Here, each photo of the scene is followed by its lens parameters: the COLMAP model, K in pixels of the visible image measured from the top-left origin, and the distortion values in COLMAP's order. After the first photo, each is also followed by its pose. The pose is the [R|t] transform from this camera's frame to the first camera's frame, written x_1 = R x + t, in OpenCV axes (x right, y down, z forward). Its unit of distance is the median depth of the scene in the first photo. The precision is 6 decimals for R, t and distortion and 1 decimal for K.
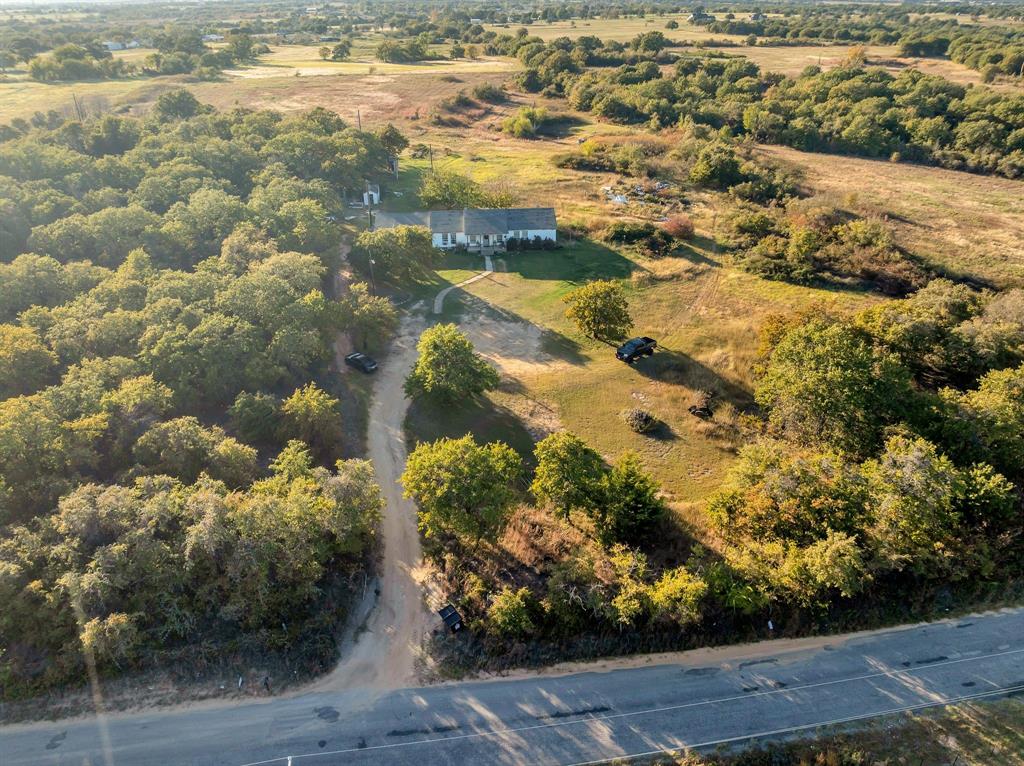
lens RADIAL K [[783.6, 0, 512.0], [0, 783.6, 383.0], [0, 0, 1]] dist [-0.042979, -0.001267]
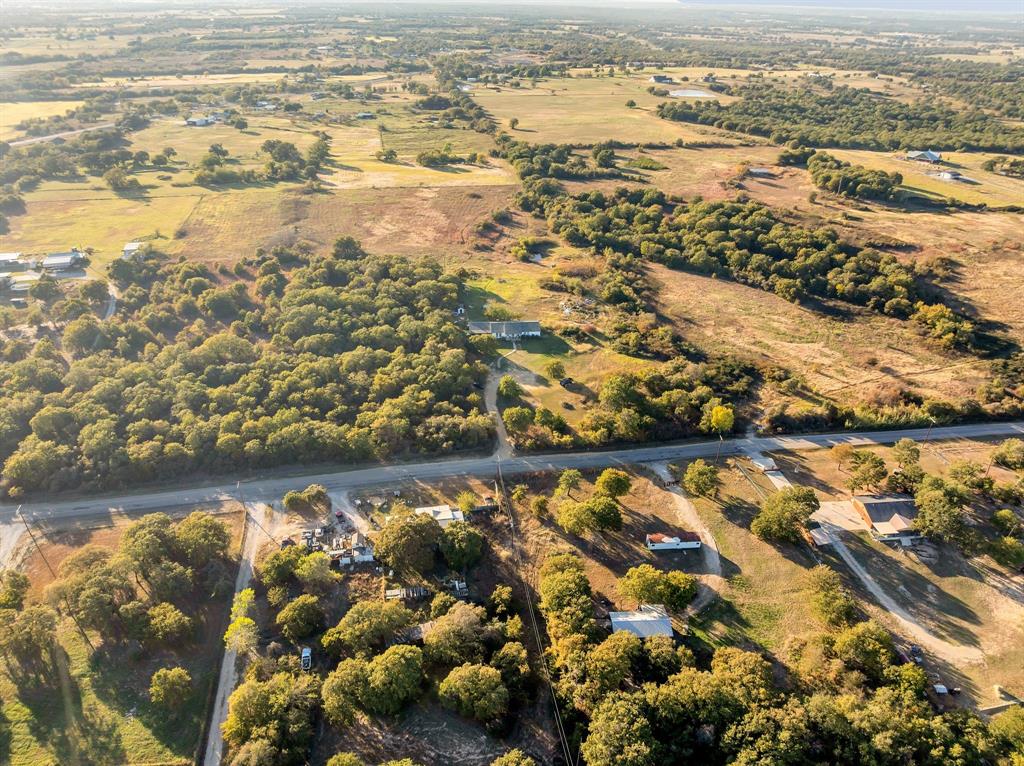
lens RADIAL K [[783.6, 0, 512.0], [0, 783.6, 383.0], [0, 0, 1]] dist [-0.042979, -0.001267]
pose [[0.999537, 0.012099, 0.027906, -0.106057], [-0.012164, 0.999924, 0.002149, -0.032287], [-0.027877, -0.002487, 0.999608, -1.565774]]
